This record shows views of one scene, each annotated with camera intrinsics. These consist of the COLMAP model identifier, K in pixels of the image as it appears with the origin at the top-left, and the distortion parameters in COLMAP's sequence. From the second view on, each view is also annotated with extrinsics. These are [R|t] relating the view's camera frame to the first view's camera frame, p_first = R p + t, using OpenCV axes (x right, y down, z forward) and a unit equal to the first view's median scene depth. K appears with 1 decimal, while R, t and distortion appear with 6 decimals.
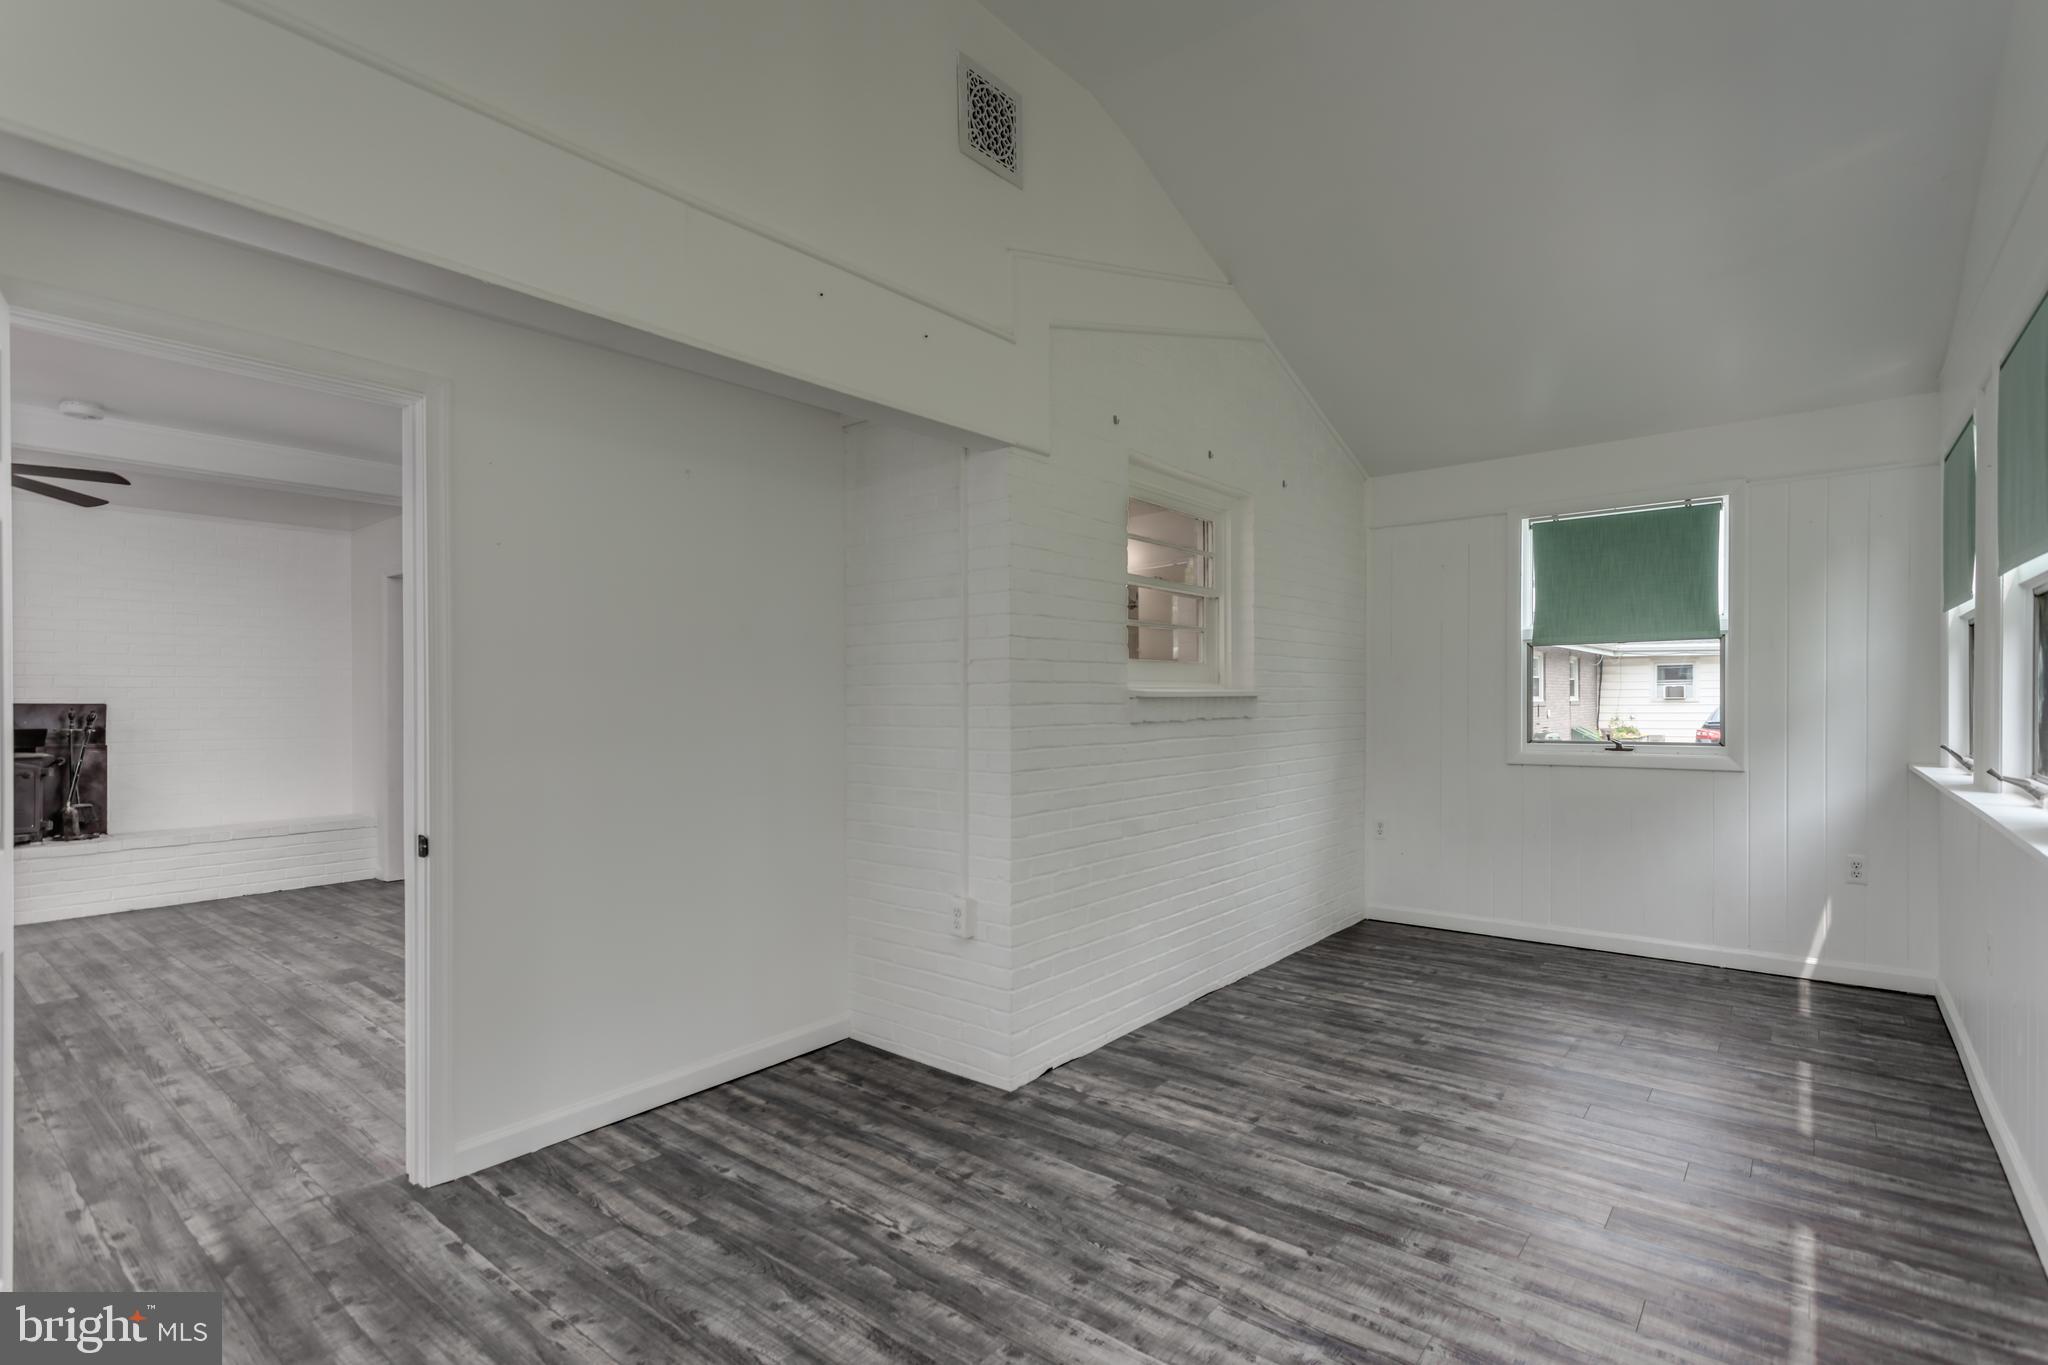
lens RADIAL K [[982.2, 0, 1016.0], [0, 982.2, 702.2], [0, 0, 1]] dist [0.019762, 0.000219]
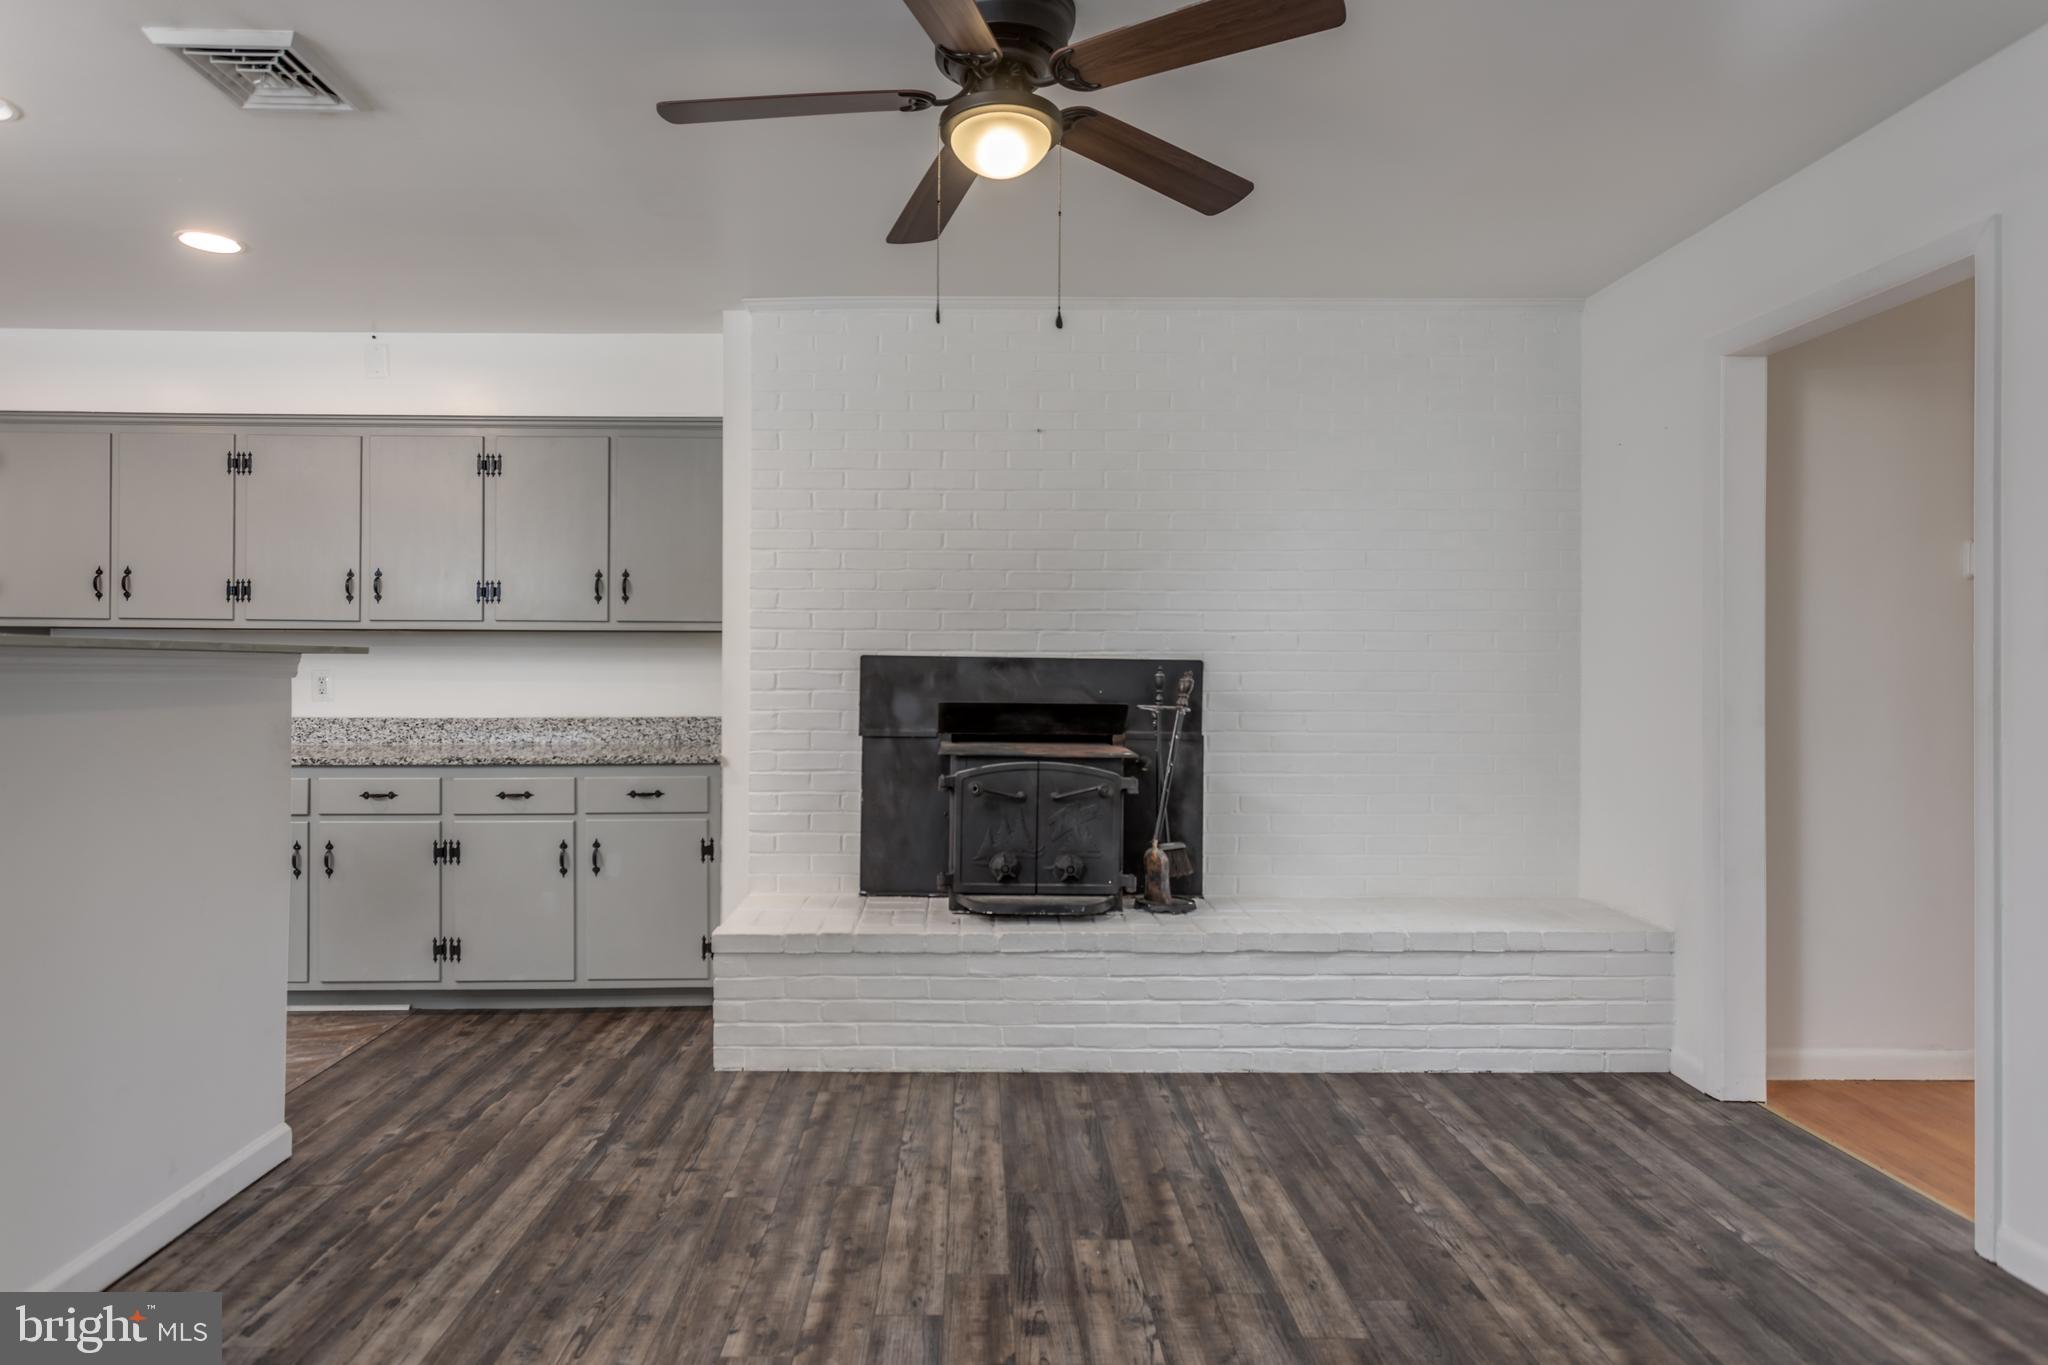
lens RADIAL K [[1130.3, 0, 963.3], [0, 1130.3, 665.7], [0, 0, 1]] dist [0.005389, 0.000696]
pose [[0.635759, 0.011004, -0.771809, -1.362176], [-0.010252, 0.999931, 0.005812, 0.007750], [0.771820, 0.004218, 0.635828, 1.331091]]
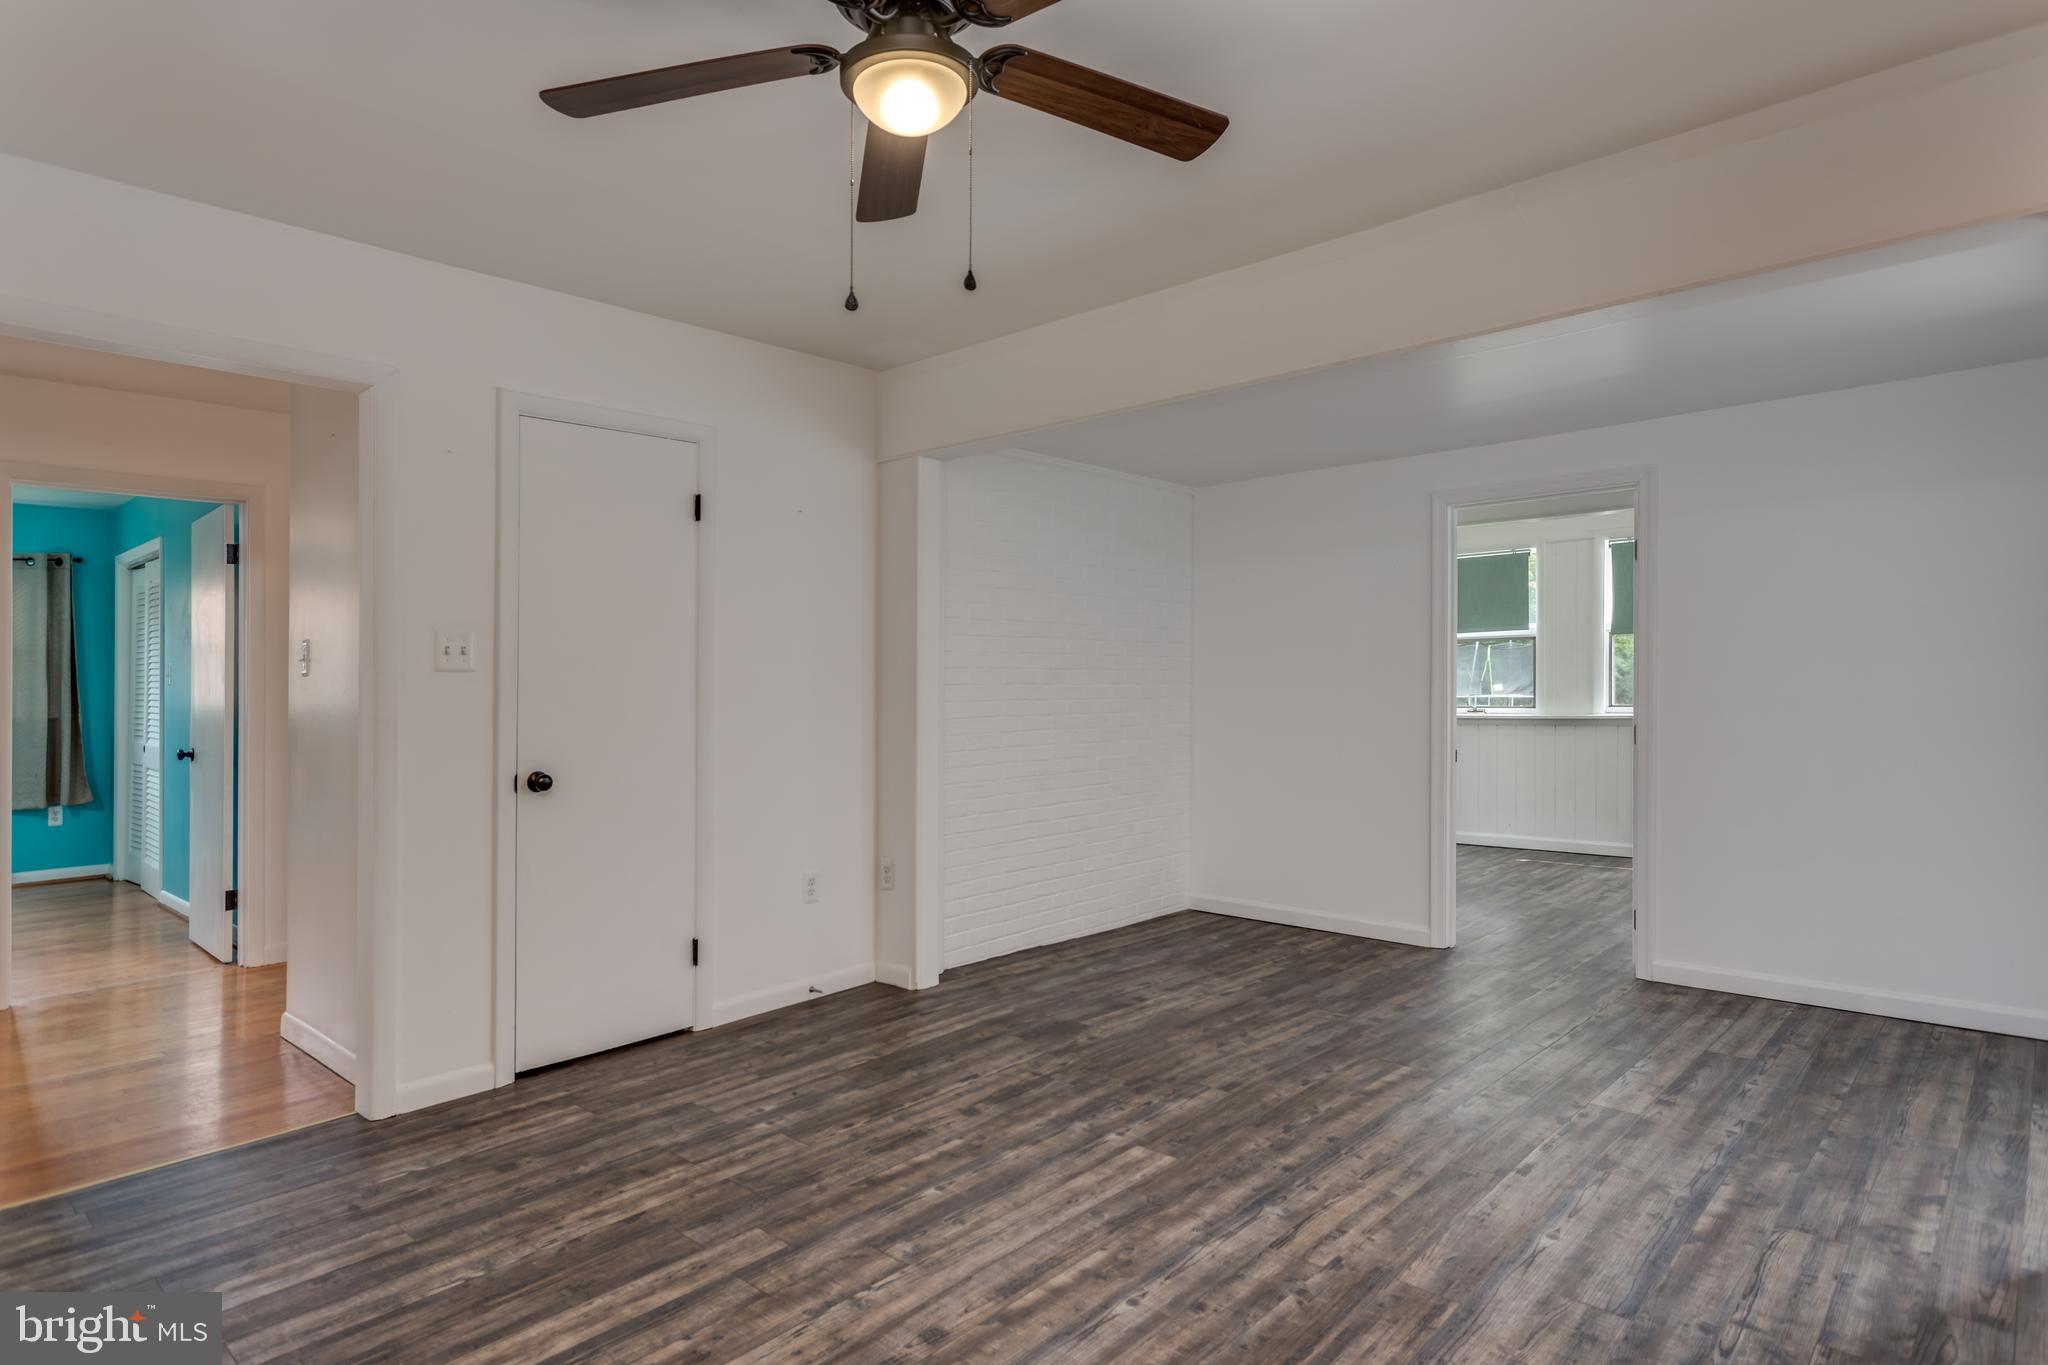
lens RADIAL K [[1110.6, 0, 1026.7], [0, 1110.6, 665.0], [0, 0, 1]] dist [0.004493, -0.000086]
pose [[0.044709, 0.023960, 0.998713, -2.860796], [0.015737, 0.999571, -0.024686, 0.019738], [-0.998876, 0.016820, 0.044313, 1.805936]]
